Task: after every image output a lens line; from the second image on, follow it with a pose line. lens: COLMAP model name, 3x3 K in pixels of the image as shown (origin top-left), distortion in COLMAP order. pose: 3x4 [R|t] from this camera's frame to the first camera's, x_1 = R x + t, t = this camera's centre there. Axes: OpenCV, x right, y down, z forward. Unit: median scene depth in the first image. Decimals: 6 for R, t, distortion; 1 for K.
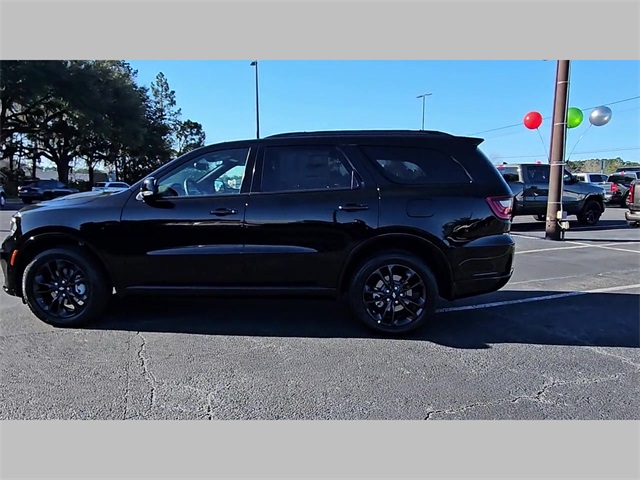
lens RADIAL K [[442.2, 0, 317.3], [0, 442.2, 237.0], [0, 0, 1]] dist [0.012931, -0.007616]
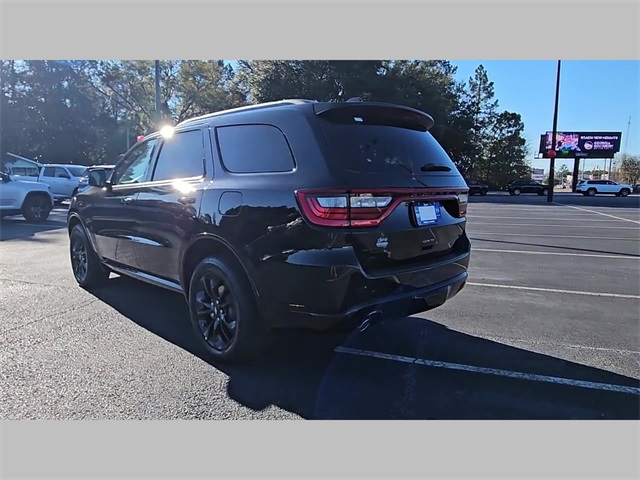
lens RADIAL K [[442.2, 0, 315.4], [0, 442.2, 240.4], [0, 0, 1]] dist [0.012931, -0.007616]
pose [[0.744231, 0.092536, -0.661481, 0.768521], [-0.081759, 0.995530, 0.047281, -0.044974], [0.662900, 0.018894, 0.748470, 0.471509]]
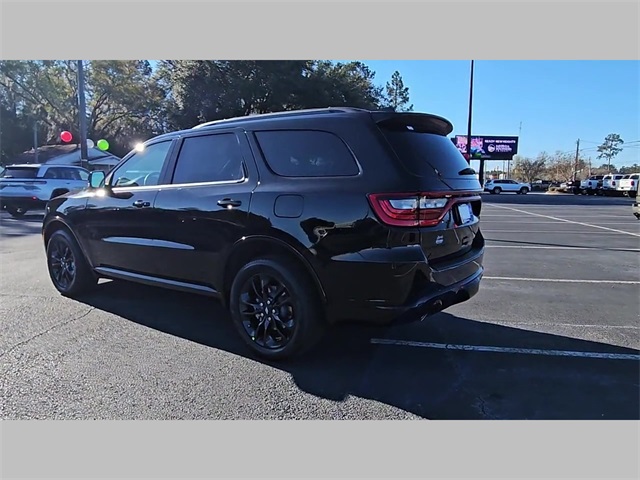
lens RADIAL K [[442.2, 0, 316.5], [0, 442.2, 237.0], [0, 0, 1]] dist [0.012931, -0.007616]
pose [[0.854281, 0.068571, -0.515269, 0.619072], [-0.063515, 0.997603, 0.027456, -0.031613], [0.515917, 0.009272, 0.856589, 0.309045]]
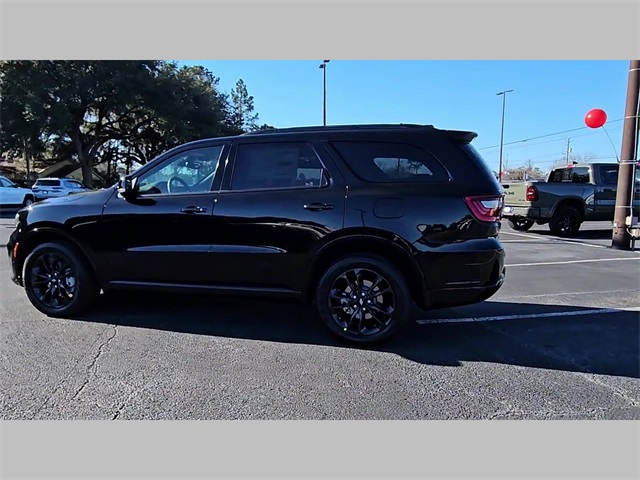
lens RADIAL K [[442.2, 0, 316.5], [0, 442.2, 240.0], [0, 0, 1]] dist [0.012931, -0.007616]
pose [[0.983993, 0.024190, -0.176555, 0.223098], [-0.024056, 0.999706, 0.002900, 0.001251], [0.176573, 0.001393, 0.984286, 0.062266]]
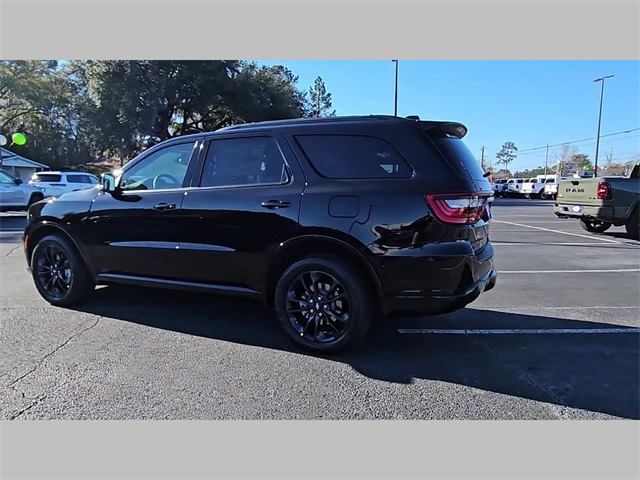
lens RADIAL K [[442.2, 0, 317.6], [0, 442.2, 239.2], [0, 0, 1]] dist [0.012931, -0.007616]
pose [[0.935087, 0.047808, -0.351179, 0.436677], [-0.045371, 0.998855, 0.015173, -0.012602], [0.351503, 0.001746, 0.936185, 0.168727]]
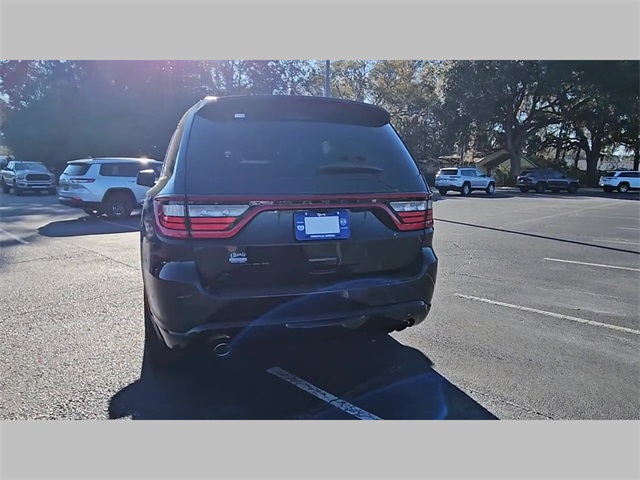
lens RADIAL K [[442.2, 0, 326.3], [0, 442.2, 238.8], [0, 0, 1]] dist [0.012931, -0.007616]
pose [[0.388424, 0.130828, -0.912146, 1.004921], [-0.104835, 0.989717, 0.097311, -0.123238], [0.915498, 0.057827, 0.398145, 0.995640]]
